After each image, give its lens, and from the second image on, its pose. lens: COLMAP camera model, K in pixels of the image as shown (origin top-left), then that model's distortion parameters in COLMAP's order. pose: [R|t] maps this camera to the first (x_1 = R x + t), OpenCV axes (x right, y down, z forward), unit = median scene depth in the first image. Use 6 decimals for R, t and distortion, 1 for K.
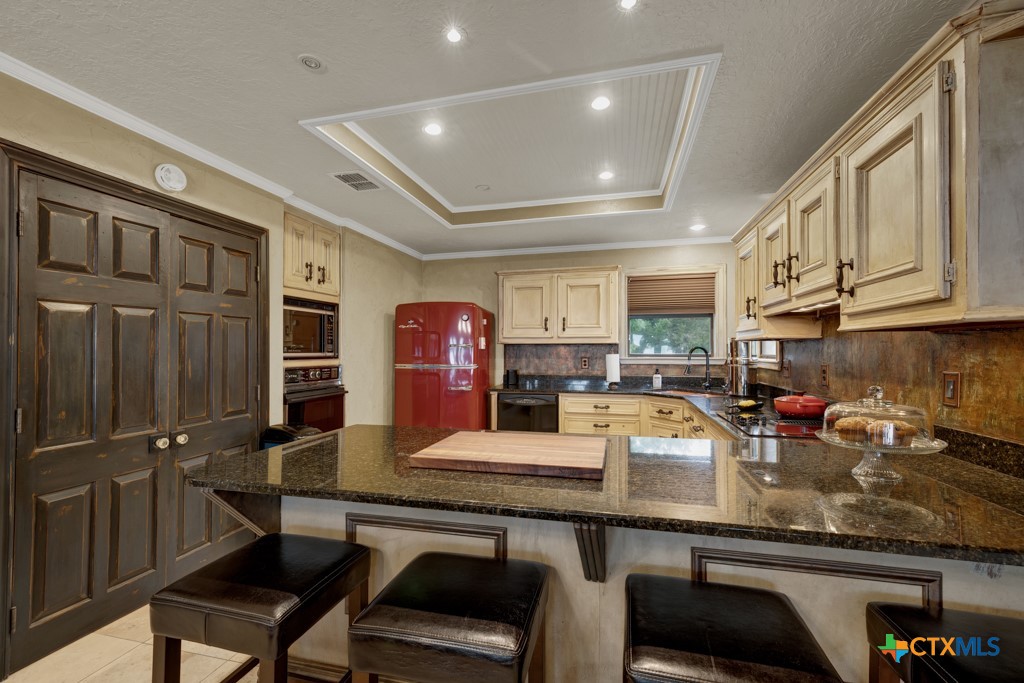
lens RADIAL K [[437.5, 0, 506.5], [0, 437.5, 346.1], [0, 0, 1]] dist [-0.000713, 0.001391]
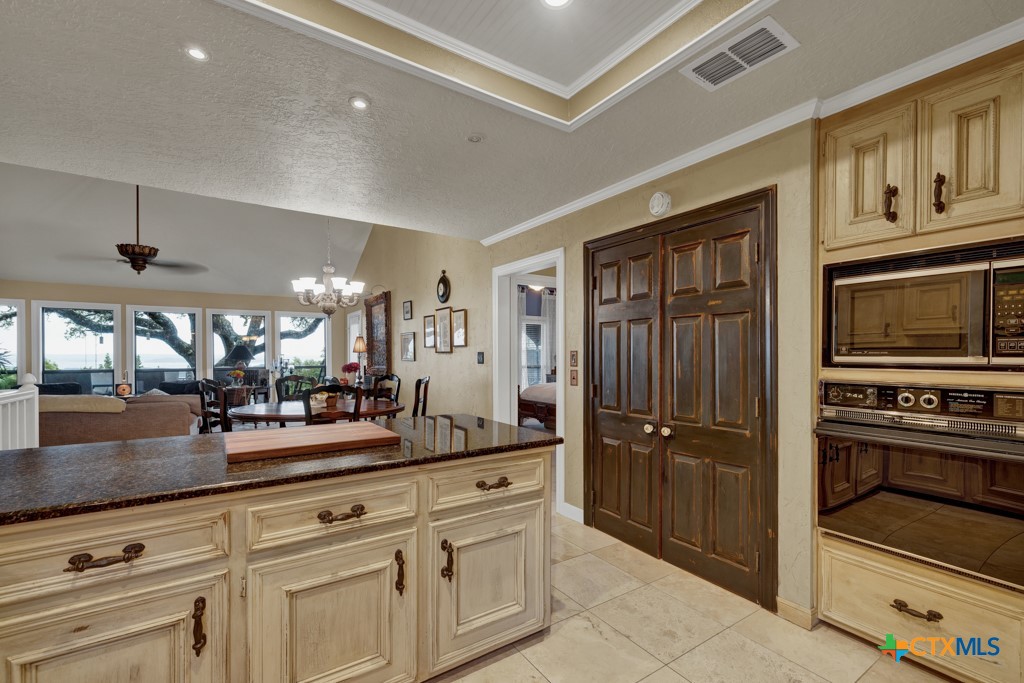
lens RADIAL K [[437.5, 0, 512.5], [0, 437.5, 354.7], [0, 0, 1]] dist [-0.000713, 0.001391]
pose [[-0.655435, 0.005409, -0.755232, 0.269875], [0.009238, 0.999957, -0.000856, 0.009857], [0.755195, -0.007537, -0.655457, 1.077942]]
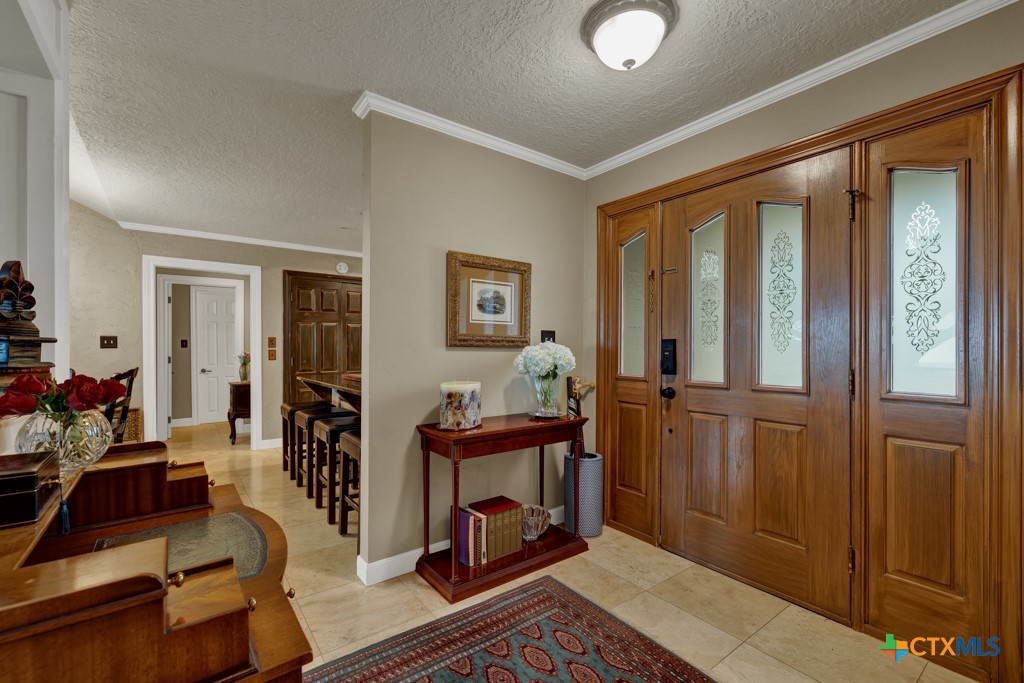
lens RADIAL K [[437.5, 0, 507.5], [0, 437.5, 346.2], [0, 0, 1]] dist [-0.000713, 0.001391]
pose [[0.786703, 0.002247, -0.617327, 1.061434], [0.004367, 0.999948, 0.009205, 0.023111], [0.617316, -0.009937, 0.786653, -0.252154]]
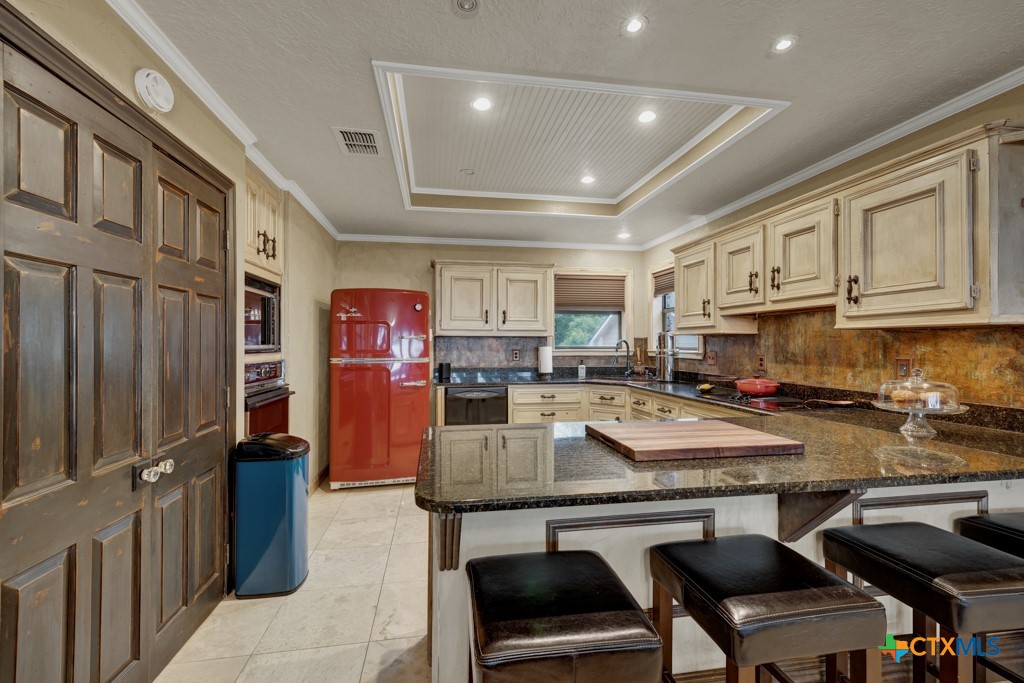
lens RADIAL K [[437.5, 0, 506.6], [0, 437.5, 339.1], [0, 0, 1]] dist [-0.000713, 0.001391]
pose [[0.914175, 0.007211, 0.405256, -0.395539], [-0.006960, 0.999974, -0.002093, 0.004241], [-0.405260, -0.000907, 0.914201, 0.102673]]
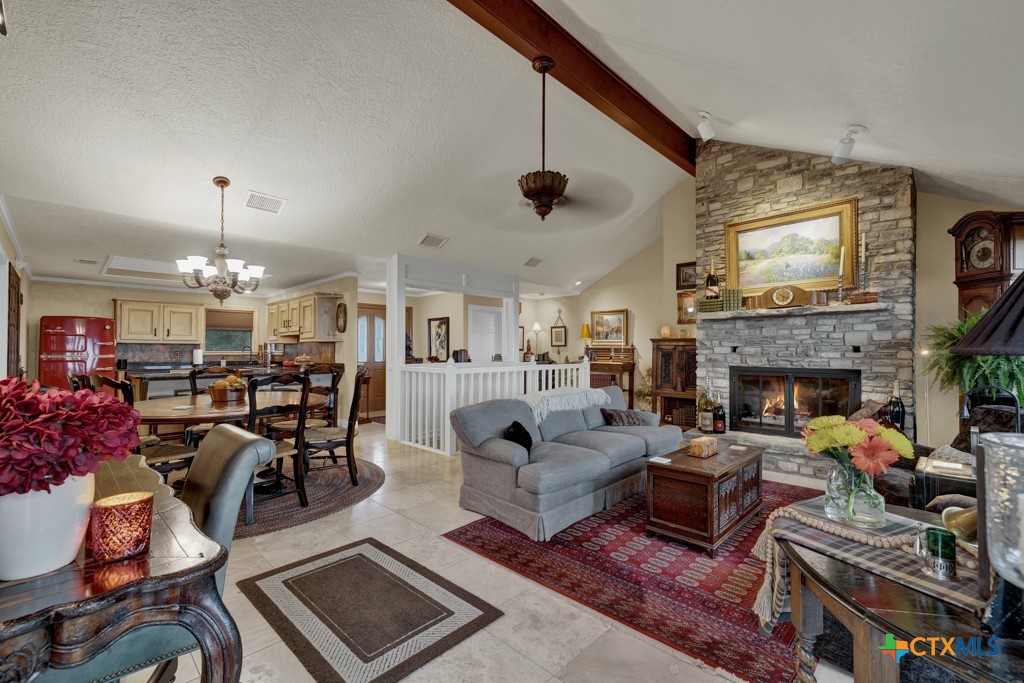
lens RADIAL K [[437.5, 0, 513.2], [0, 437.5, 340.9], [0, 0, 1]] dist [-0.000713, 0.001391]
pose [[0.486647, 0.021773, 0.873327, -1.080087], [-0.006693, 0.999753, -0.021195, 0.017336], [-0.873573, 0.004470, 0.486673, -1.606278]]
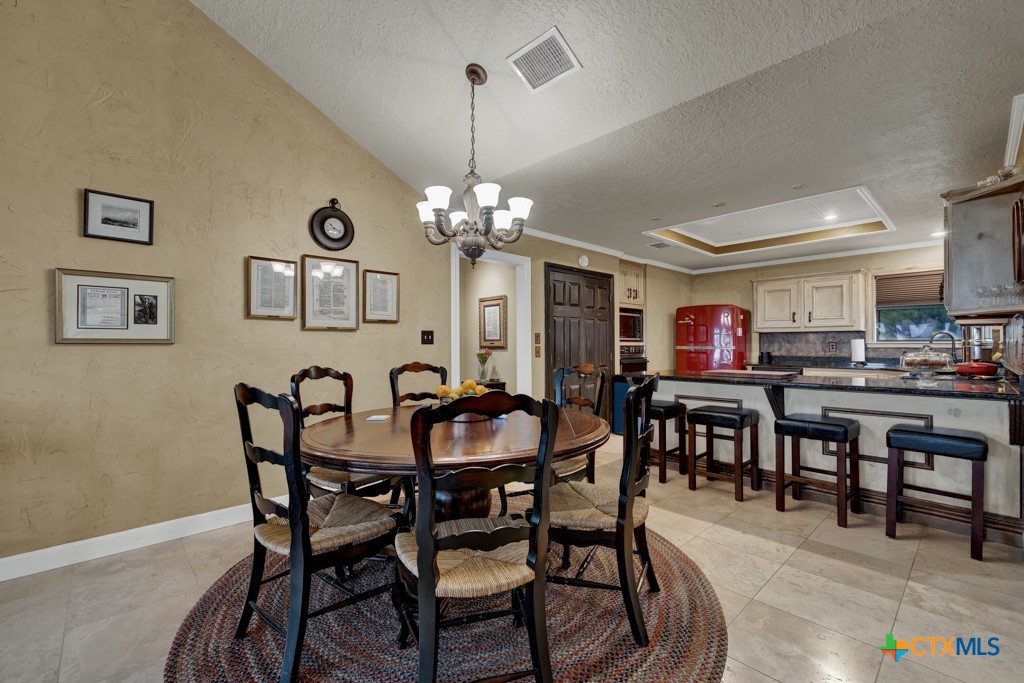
lens RADIAL K [[437.5, 0, 505.8], [0, 437.5, 338.2], [0, 0, 1]] dist [-0.000713, 0.001391]
pose [[0.843928, -0.005866, -0.536424, 0.093392], [0.003218, 0.999978, -0.005872, 0.027260], [0.536447, 0.003229, 0.843928, -0.867619]]
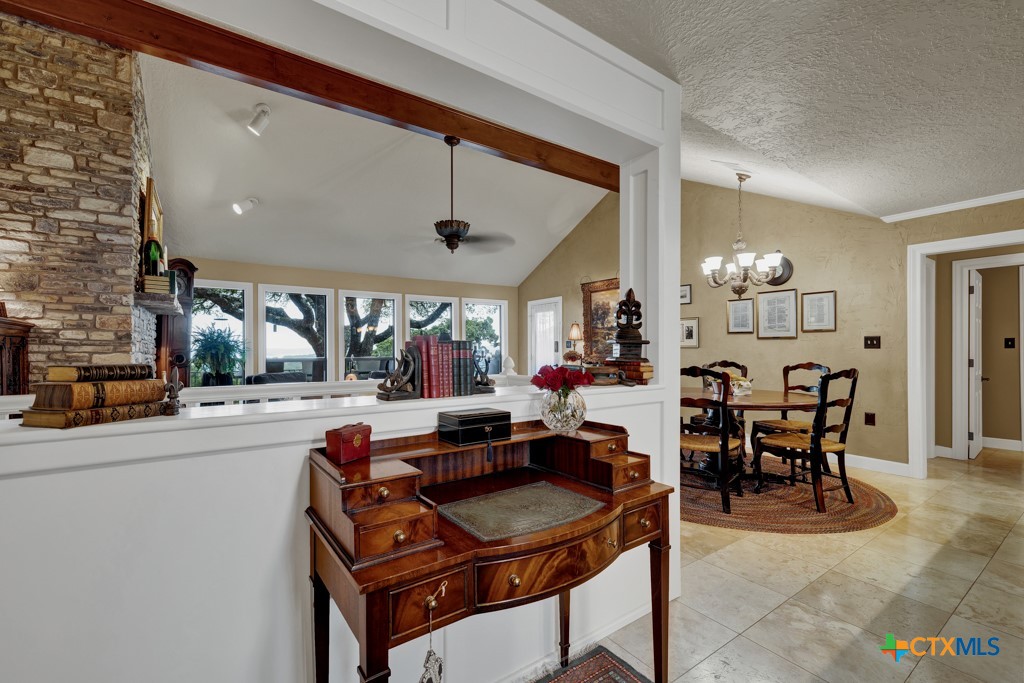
lens RADIAL K [[437.5, 0, 506.3], [0, 437.5, 348.2], [0, 0, 1]] dist [-0.000713, 0.001391]
pose [[-0.647262, 0.006360, -0.762241, 1.004359], [0.008991, 0.999959, 0.000708, 0.024584], [0.762214, -0.006395, -0.647293, 0.066355]]
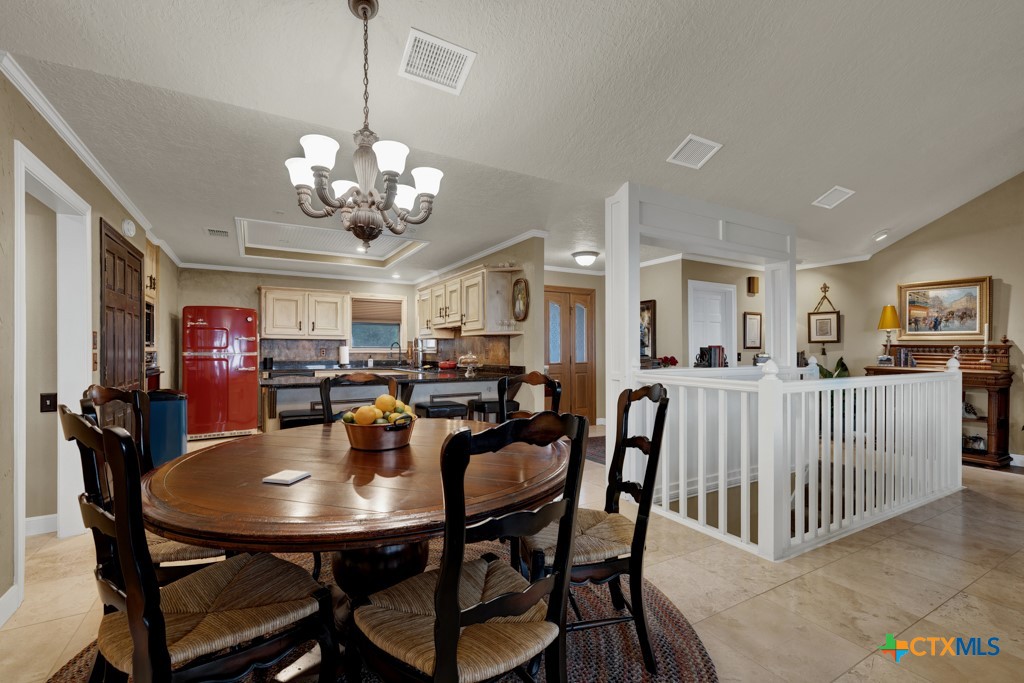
lens RADIAL K [[437.5, 0, 508.4], [0, 437.5, 349.1], [0, 0, 1]] dist [-0.000713, 0.001391]
pose [[0.709097, 0.006005, 0.705085, -0.662064], [-0.009627, 0.999953, 0.001166, 0.029564], [-0.705045, -0.007615, 0.709122, -0.798829]]
